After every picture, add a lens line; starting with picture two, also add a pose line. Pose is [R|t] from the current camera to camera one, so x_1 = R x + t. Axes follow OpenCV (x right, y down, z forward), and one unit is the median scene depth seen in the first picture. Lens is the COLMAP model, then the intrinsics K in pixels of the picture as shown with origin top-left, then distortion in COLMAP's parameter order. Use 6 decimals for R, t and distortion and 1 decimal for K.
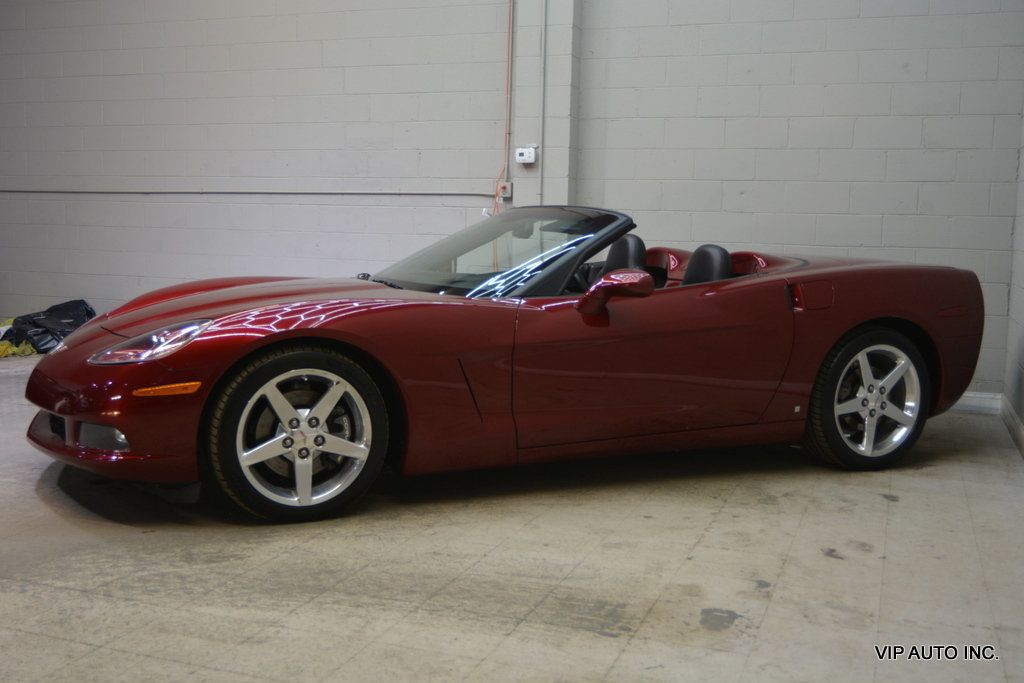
lens RADIAL K [[1119.2, 0, 509.1], [0, 1119.2, 337.1], [0, 0, 1]] dist [-0.007629, -0.002947]
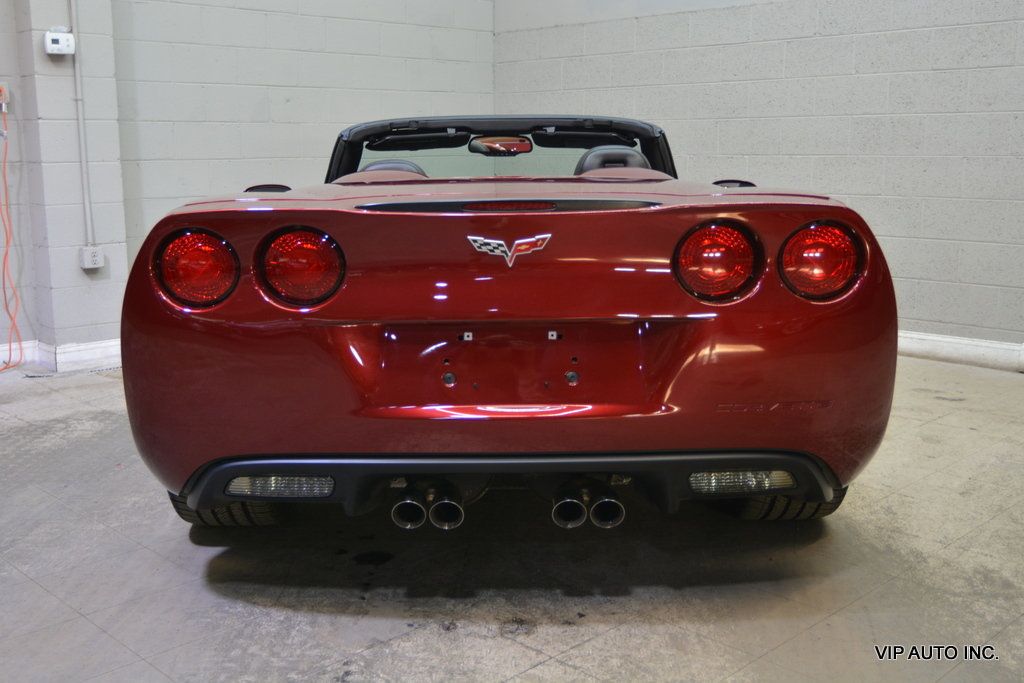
lens RADIAL K [[1077.1, 0, 508.1], [0, 1077.1, 337.7], [0, 0, 1]] dist [-0.011104, -0.007396]
pose [[0.423392, -0.185191, 0.886816, -0.961136], [0.106813, 0.982261, 0.154127, -0.109201], [-0.899628, 0.029468, 0.435662, 0.910542]]
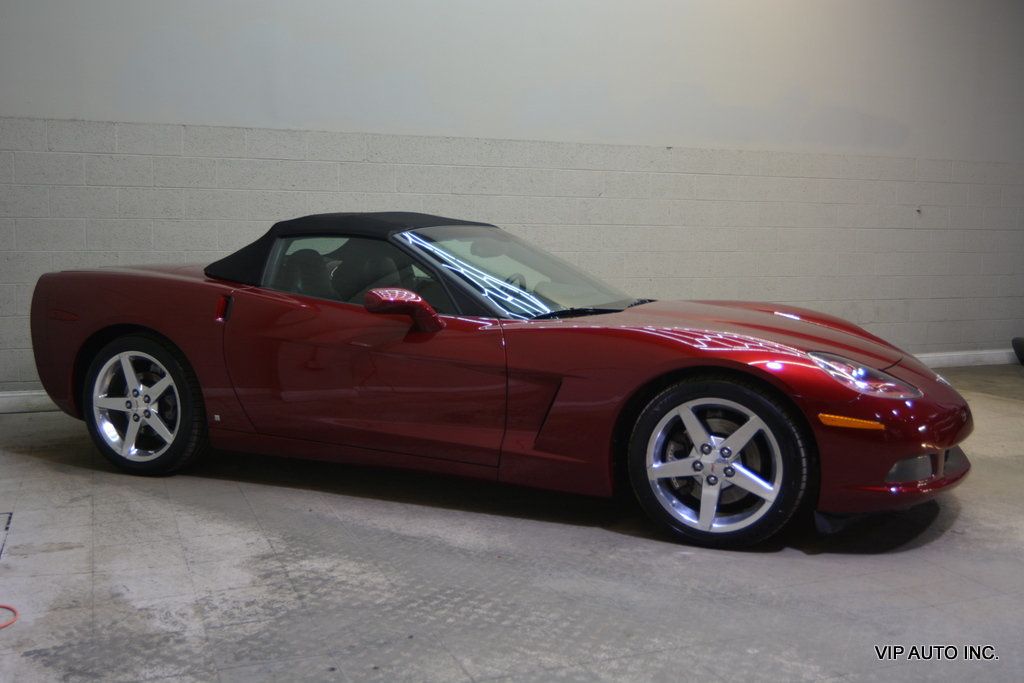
lens RADIAL K [[1009.9, 0, 509.5], [0, 1009.9, 340.2], [0, 0, 1]] dist [-0.010375, -0.004843]
pose [[-0.671417, -0.108647, 0.733072, -0.950589], [0.048219, 0.980694, 0.189509, -0.258921], [-0.739509, 0.162588, -0.653216, 2.201421]]
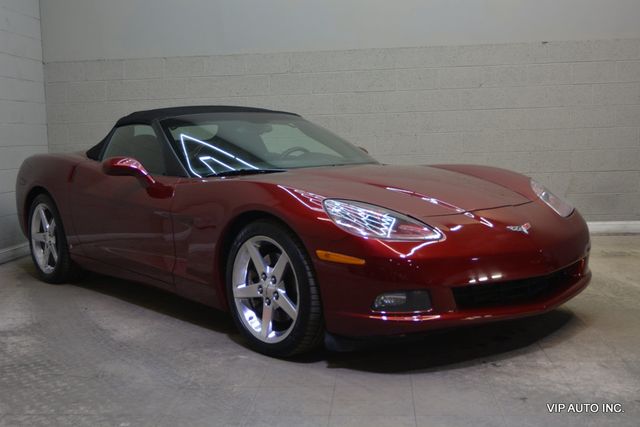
lens RADIAL K [[742.1, 0, 320.1], [0, 742.1, 214.1], [0, 0, 1]] dist [-0.006795, -0.015149]
pose [[-0.278629, -0.113704, 0.953644, -1.240627], [0.120765, 0.980937, 0.152243, -0.168952], [-0.952776, 0.157586, -0.259586, 1.617250]]
